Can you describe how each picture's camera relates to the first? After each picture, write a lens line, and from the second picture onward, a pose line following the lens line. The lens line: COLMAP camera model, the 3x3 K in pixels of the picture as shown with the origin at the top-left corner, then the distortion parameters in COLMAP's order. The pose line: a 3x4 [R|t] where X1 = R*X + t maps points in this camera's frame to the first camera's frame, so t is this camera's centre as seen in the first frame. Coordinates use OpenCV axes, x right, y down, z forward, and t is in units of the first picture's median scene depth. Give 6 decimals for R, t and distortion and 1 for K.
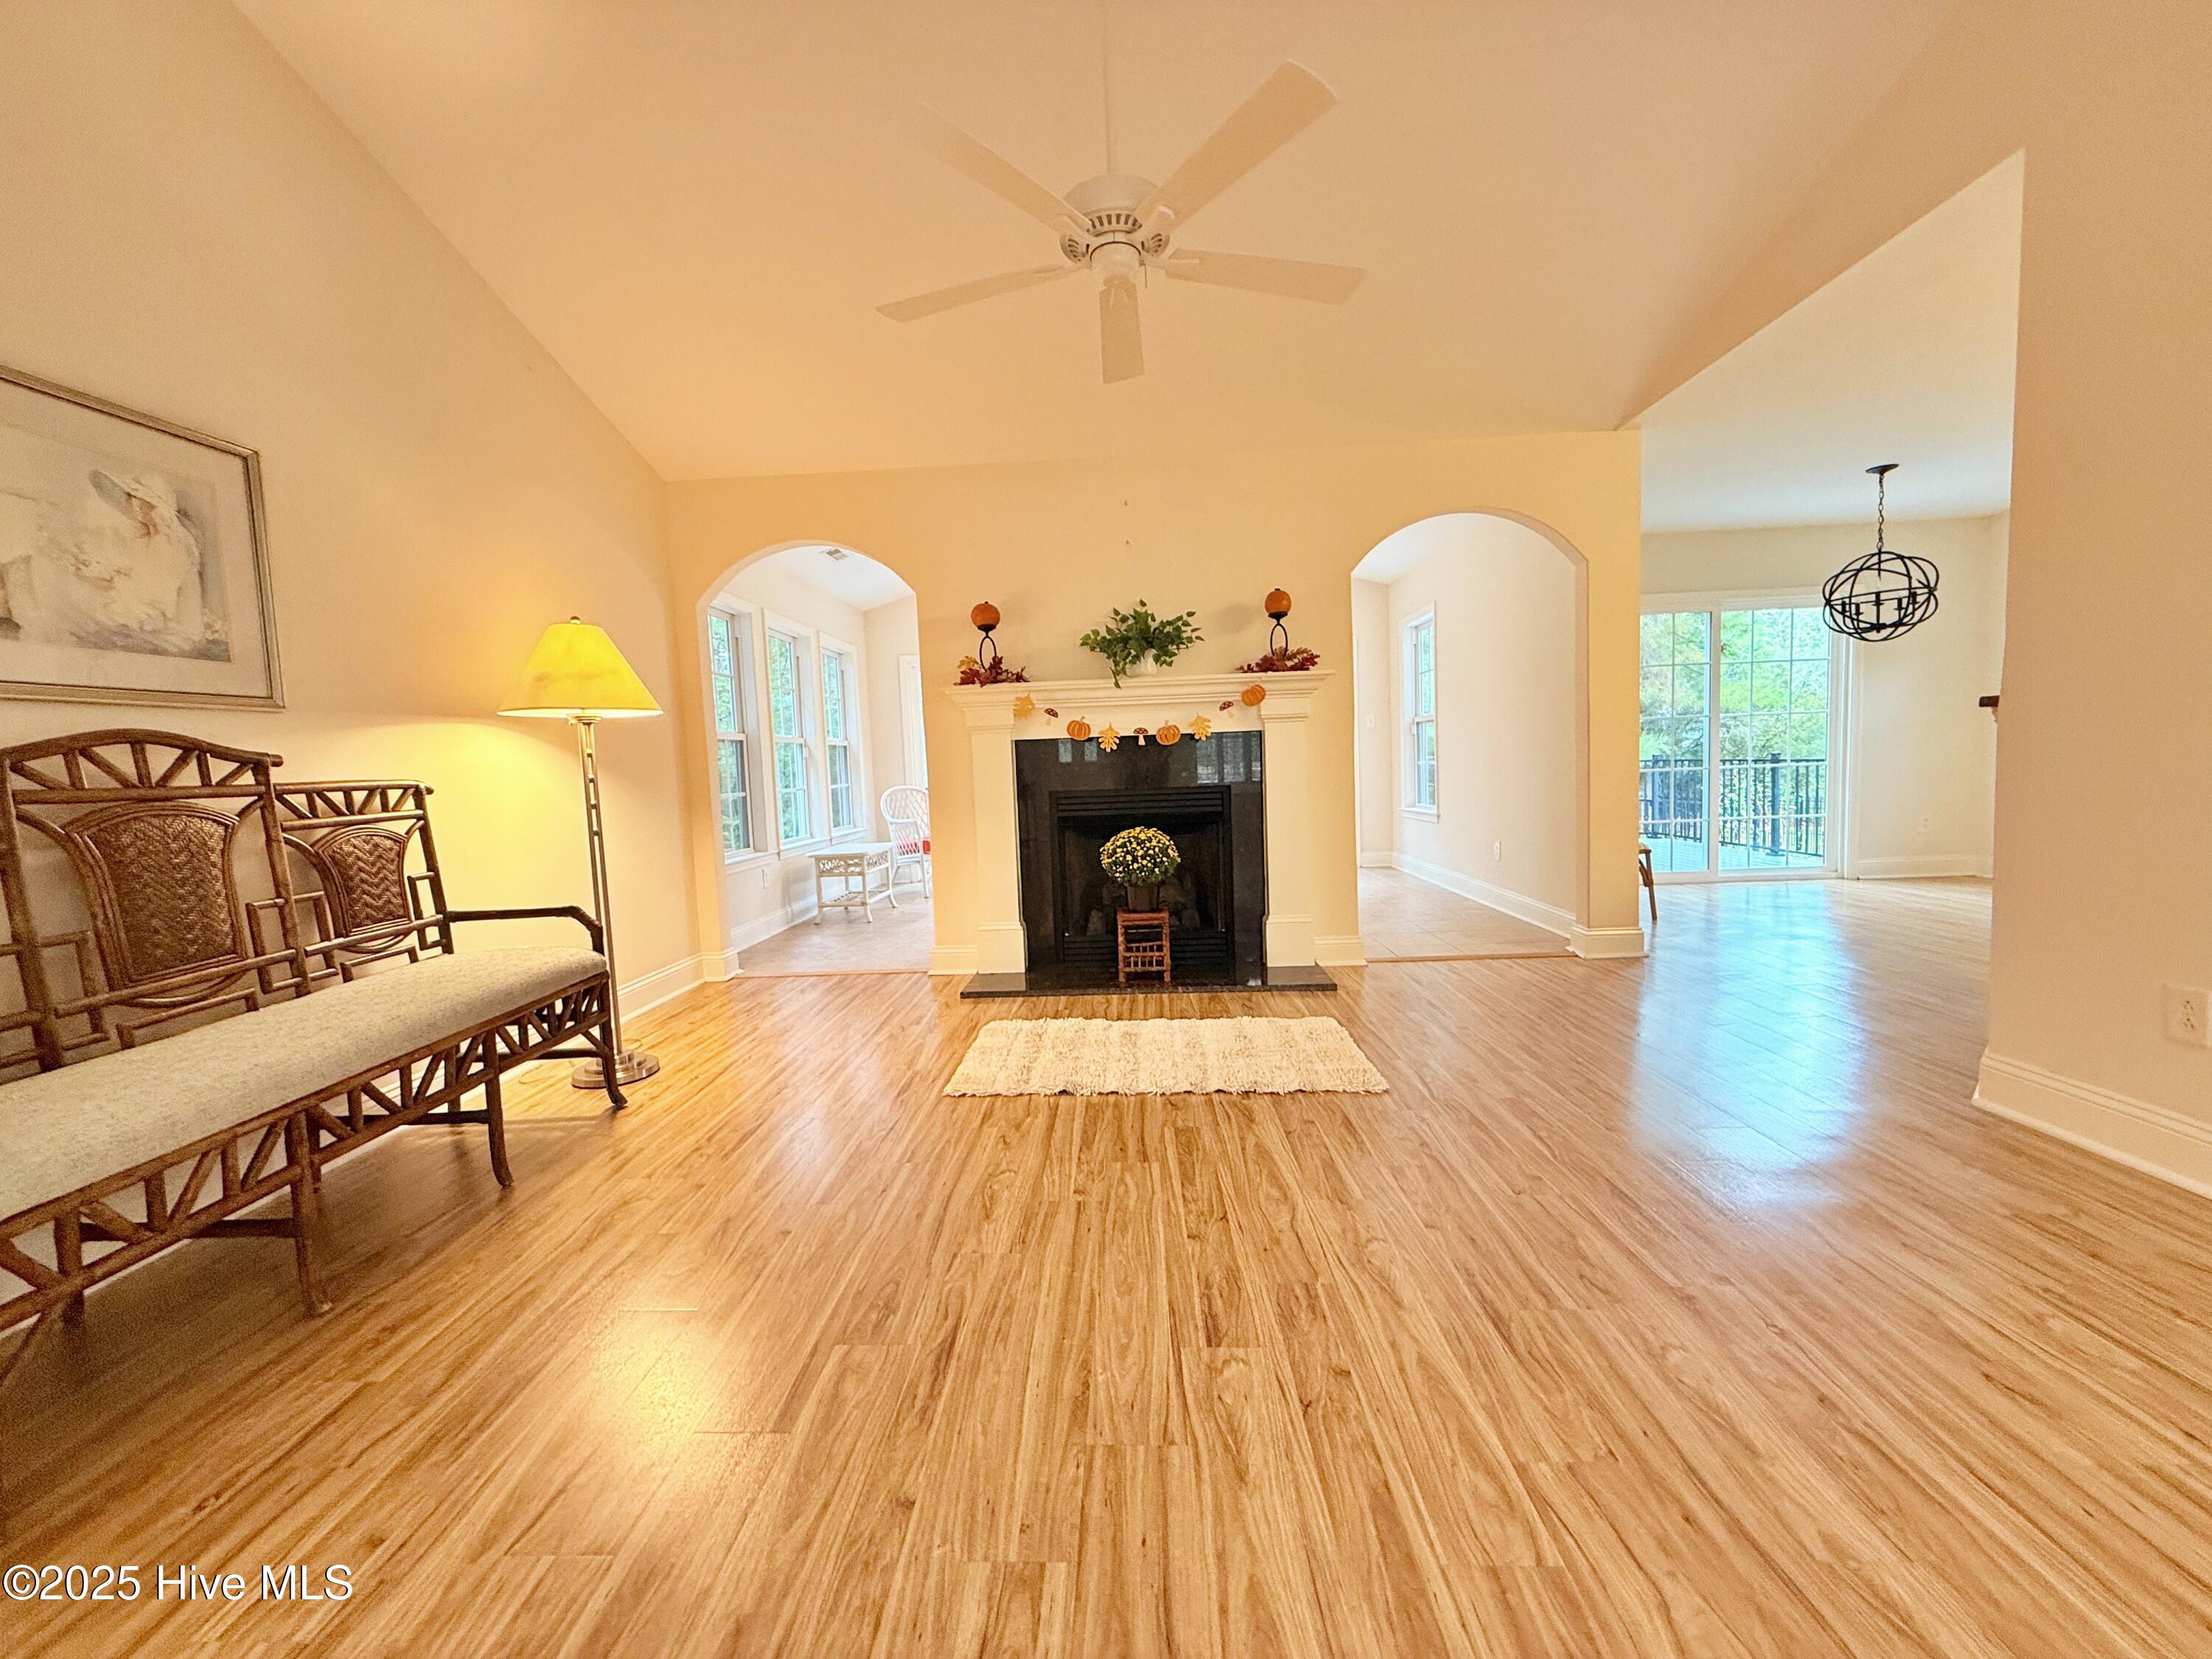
lens RADIAL K [[886.5, 0, 1093.6], [0, 886.5, 833.9], [0, 0, 1]] dist [0.003351, 0.000268]
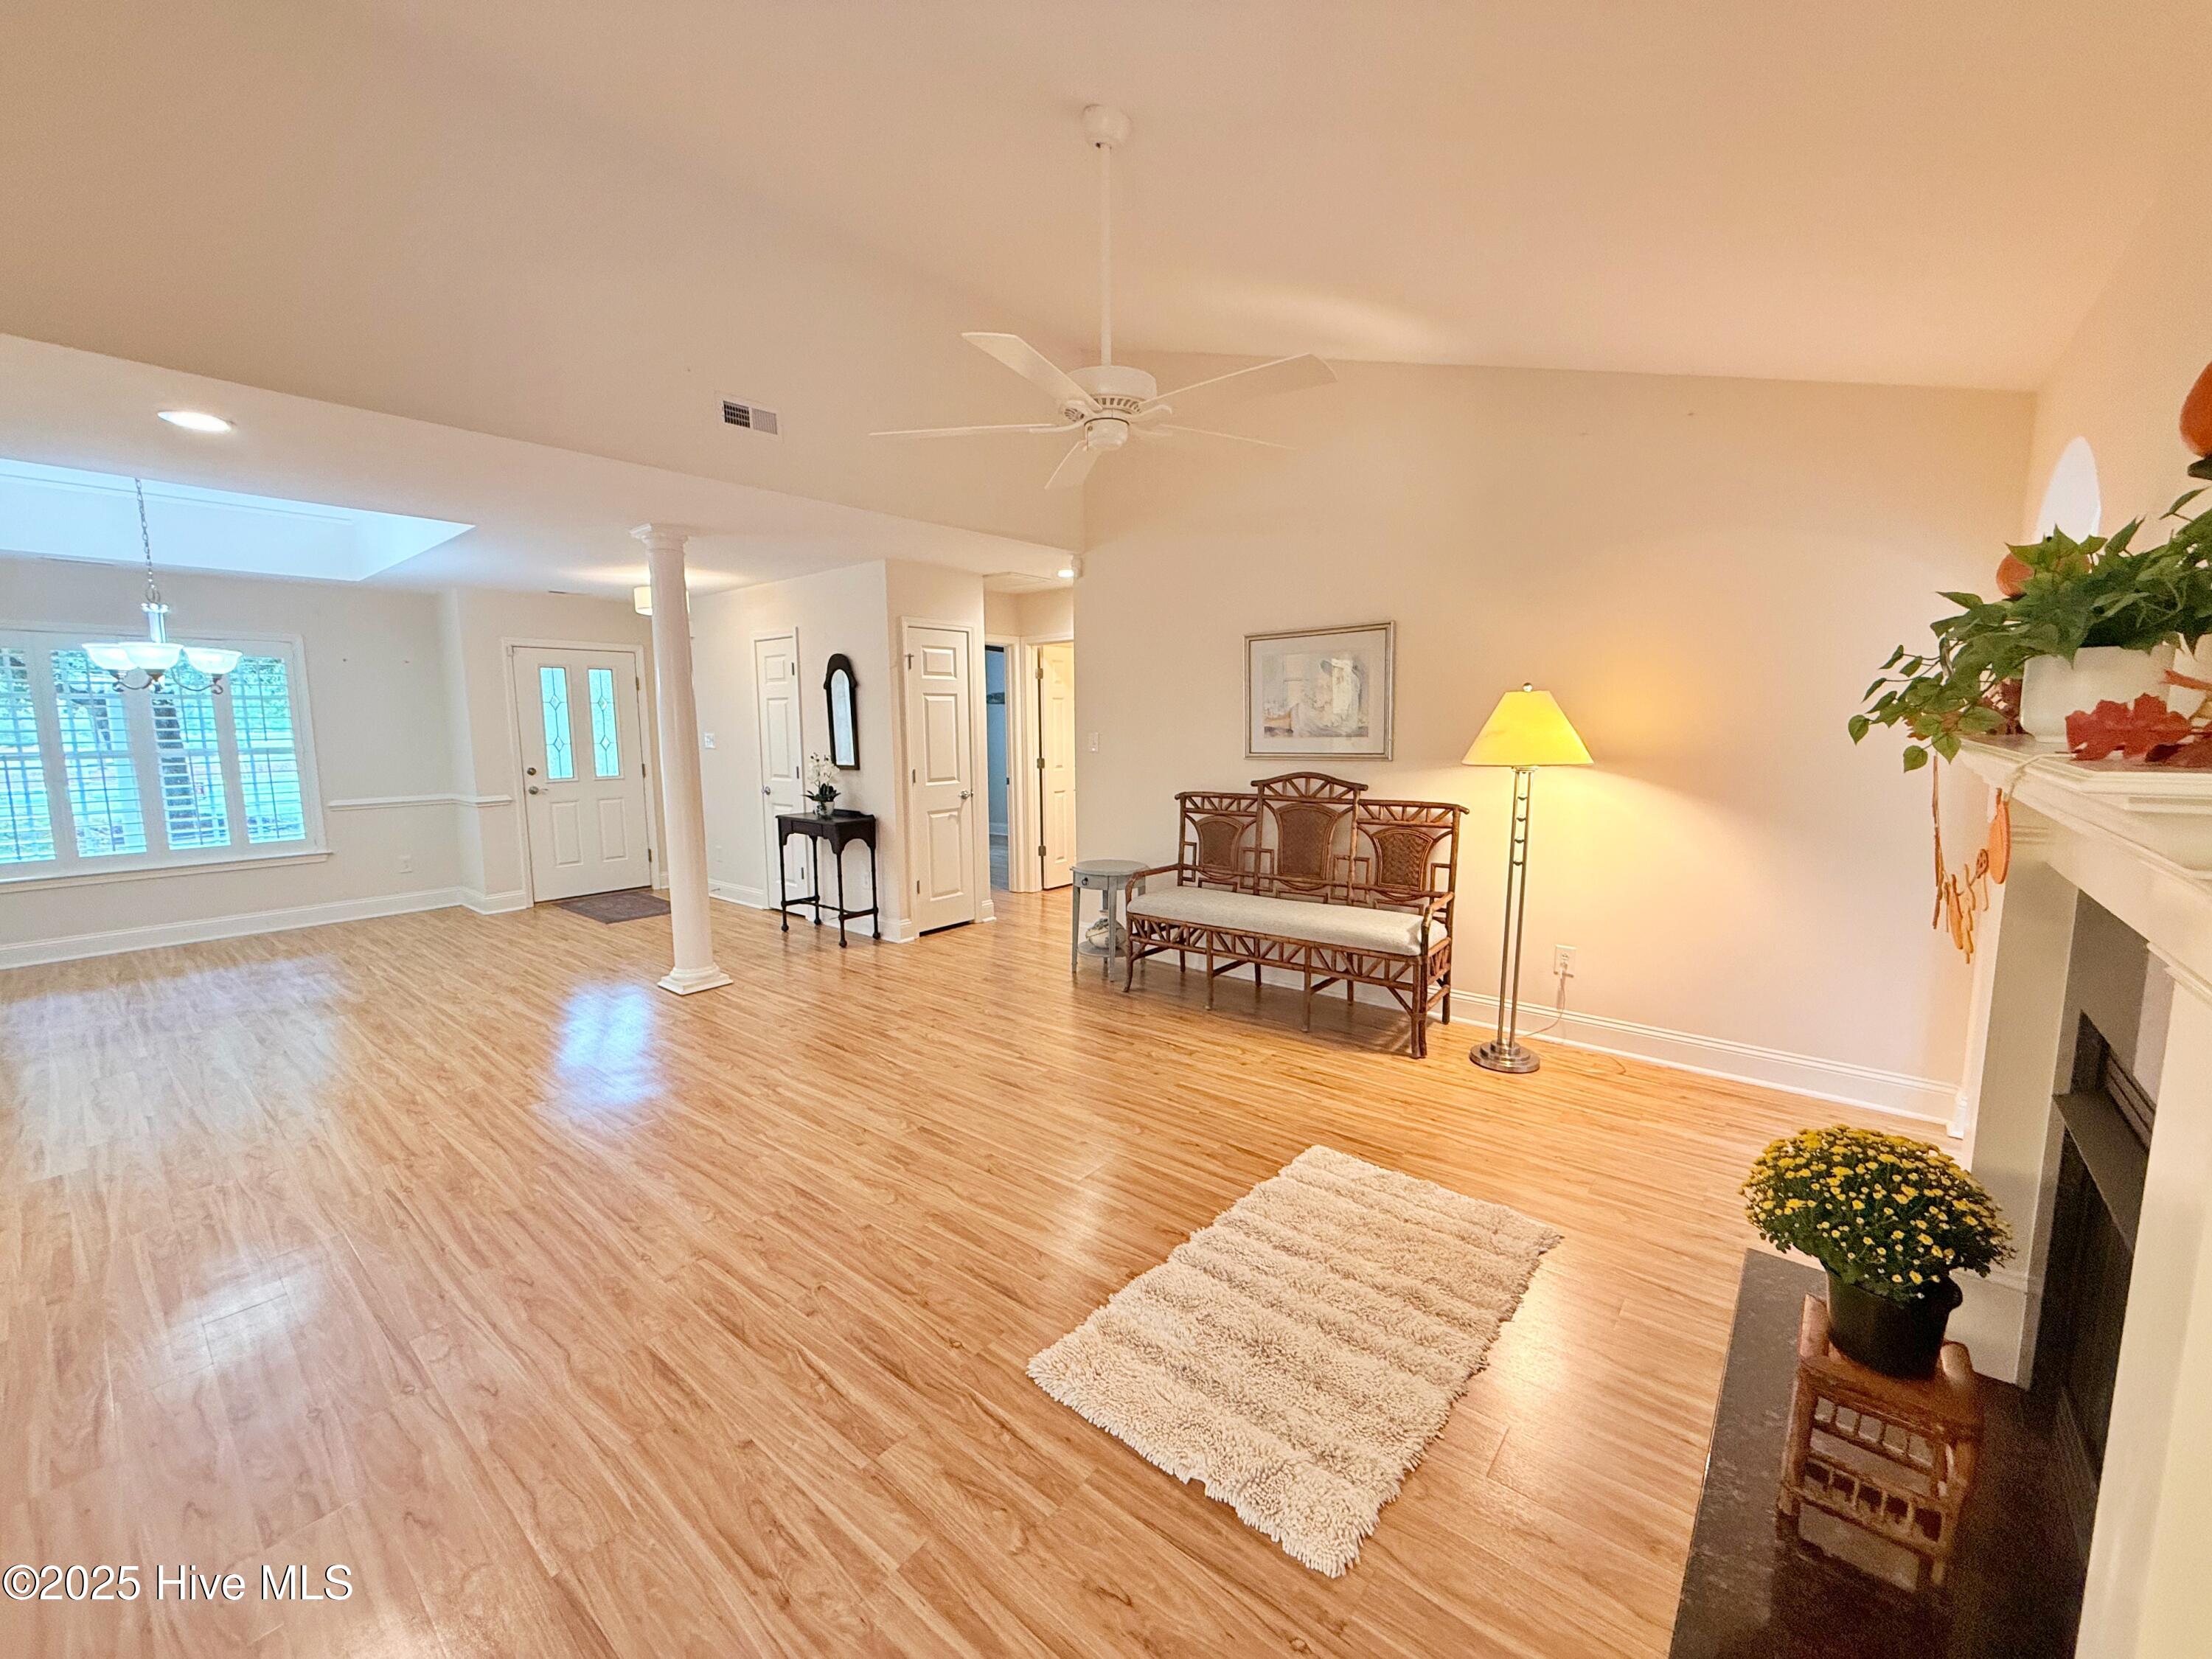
lens RADIAL K [[886.5, 0, 1093.6], [0, 886.5, 833.9], [0, 0, 1]] dist [0.003351, 0.000268]
pose [[-0.612944, 0.146526, -0.776421, 0.990343], [-0.026056, 0.978372, 0.205208, -0.374561], [0.789696, 0.146012, -0.595869, 1.744359]]
